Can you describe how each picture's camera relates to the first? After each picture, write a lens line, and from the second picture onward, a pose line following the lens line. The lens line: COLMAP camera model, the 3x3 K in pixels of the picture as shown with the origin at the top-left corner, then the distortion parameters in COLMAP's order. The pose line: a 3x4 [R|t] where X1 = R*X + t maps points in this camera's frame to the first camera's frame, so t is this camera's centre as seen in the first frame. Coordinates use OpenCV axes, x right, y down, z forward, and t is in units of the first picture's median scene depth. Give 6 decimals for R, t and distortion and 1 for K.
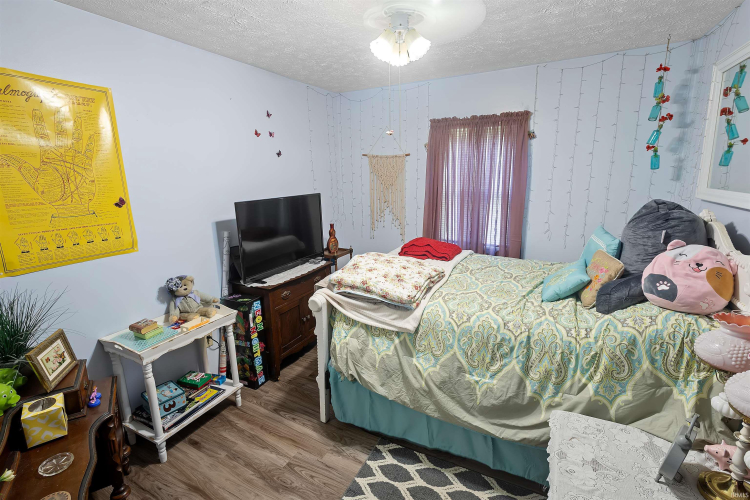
lens RADIAL K [[337.3, 0, 375.0], [0, 337.3, 250.0], [0, 0, 1]] dist [0.012372, -0.004362]
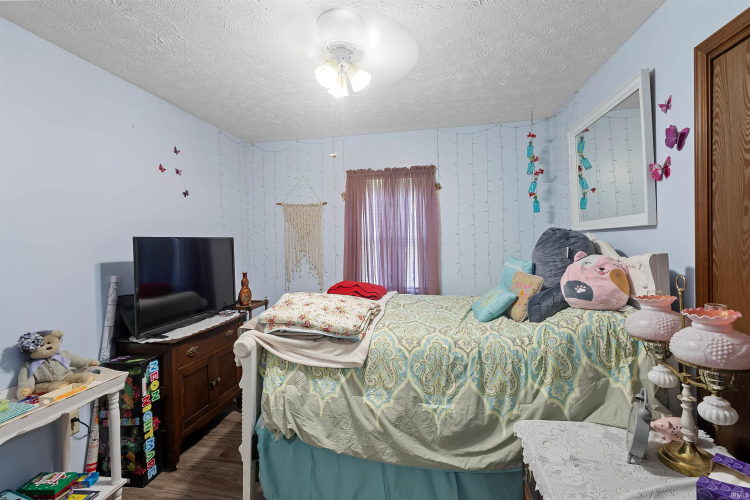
lens RADIAL K [[339.5, 0, 370.1], [0, 339.5, 251.4], [0, 0, 1]] dist [0.015766, -0.005002]
pose [[0.956262, -0.006188, 0.292445, -0.122861], [0.066299, 0.978342, -0.196091, 0.114522], [-0.284897, 0.206903, 0.935962, 0.066676]]
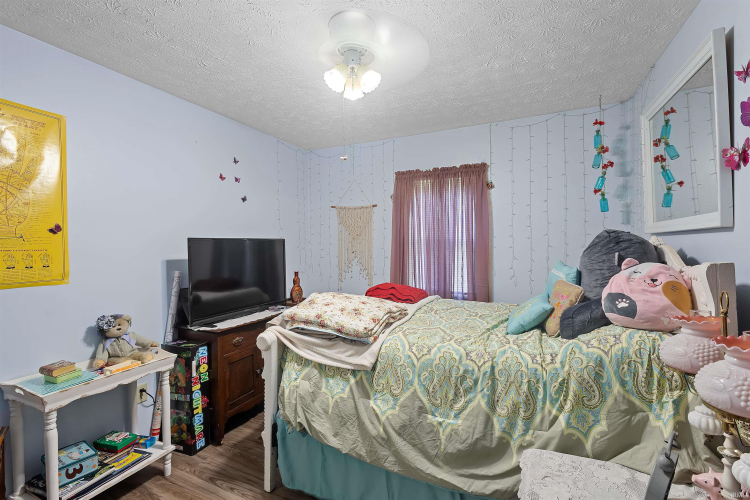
lens RADIAL K [[337.2, 0, 373.5], [0, 337.2, 255.3], [0, 0, 1]] dist [0.016685, -0.005871]
pose [[0.998309, 0.009966, 0.057263, 0.062636], [0.001575, 0.980193, -0.198039, 0.115644], [-0.058103, 0.197795, 0.978520, 0.051304]]
